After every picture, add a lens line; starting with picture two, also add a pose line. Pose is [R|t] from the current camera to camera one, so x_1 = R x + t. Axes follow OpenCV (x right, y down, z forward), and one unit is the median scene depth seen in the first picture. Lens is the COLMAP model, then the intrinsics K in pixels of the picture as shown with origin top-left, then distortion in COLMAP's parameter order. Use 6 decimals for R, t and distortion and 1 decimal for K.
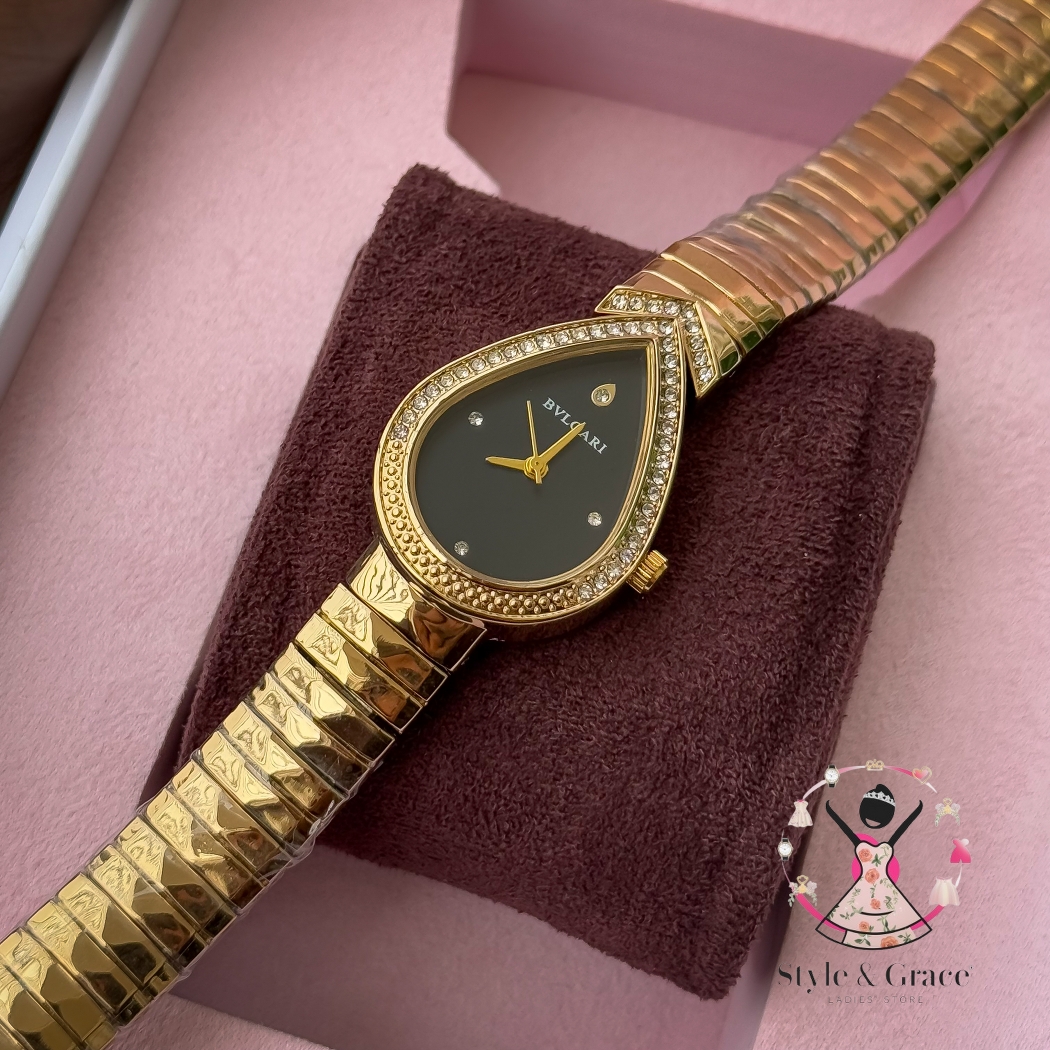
lens RADIAL K [[2544.1, 0, 525.0], [0, 2544.1, 525.0], [0, 0, 1]] dist [0.149169, 0.256856]
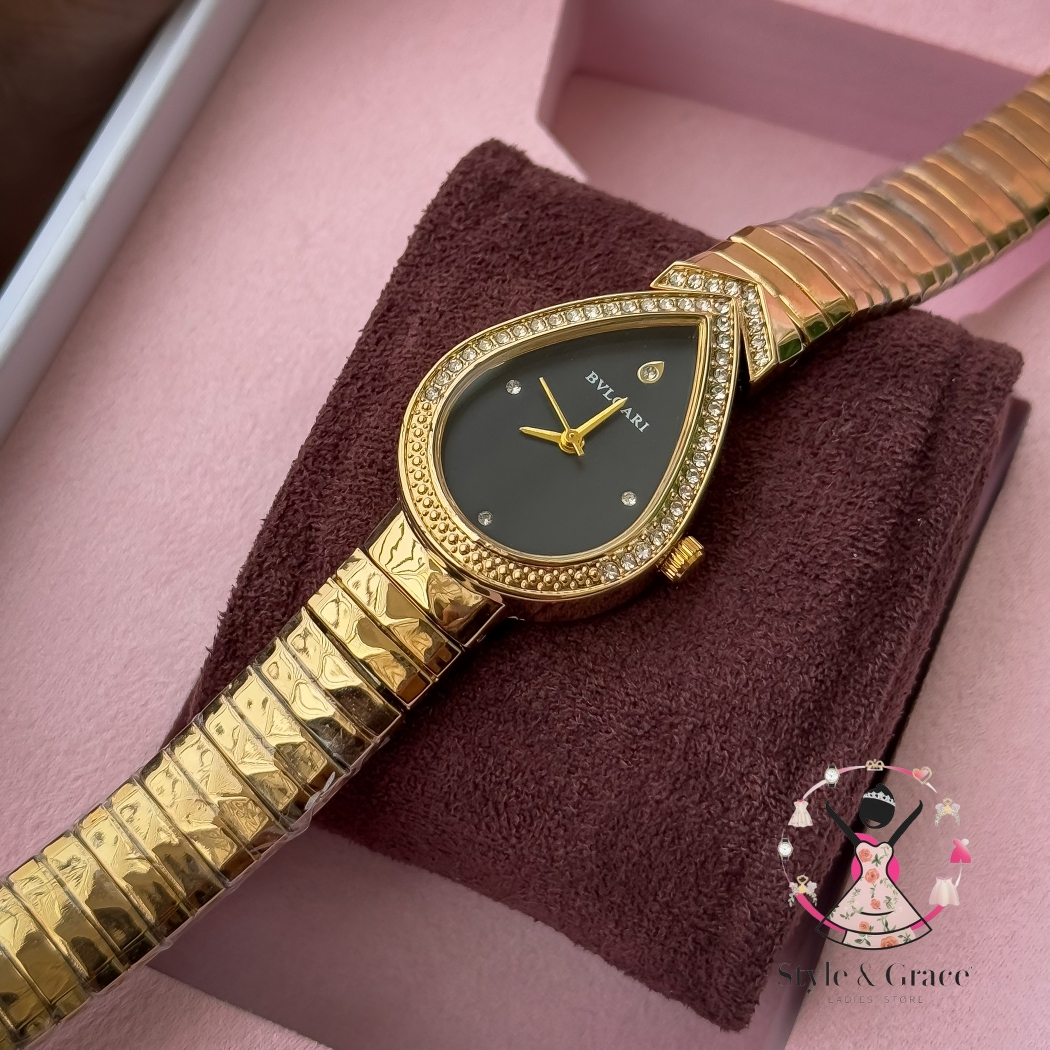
lens RADIAL K [[2544.1, 0, 525.0], [0, 2544.1, 525.0], [0, 0, 1]] dist [0.149169, 0.256856]
pose [[0.993656, 0.067416, -0.090021, 0.073241], [-0.072075, 0.996168, -0.049540, 0.055852], [0.086336, 0.055714, 0.994707, 0.054171]]
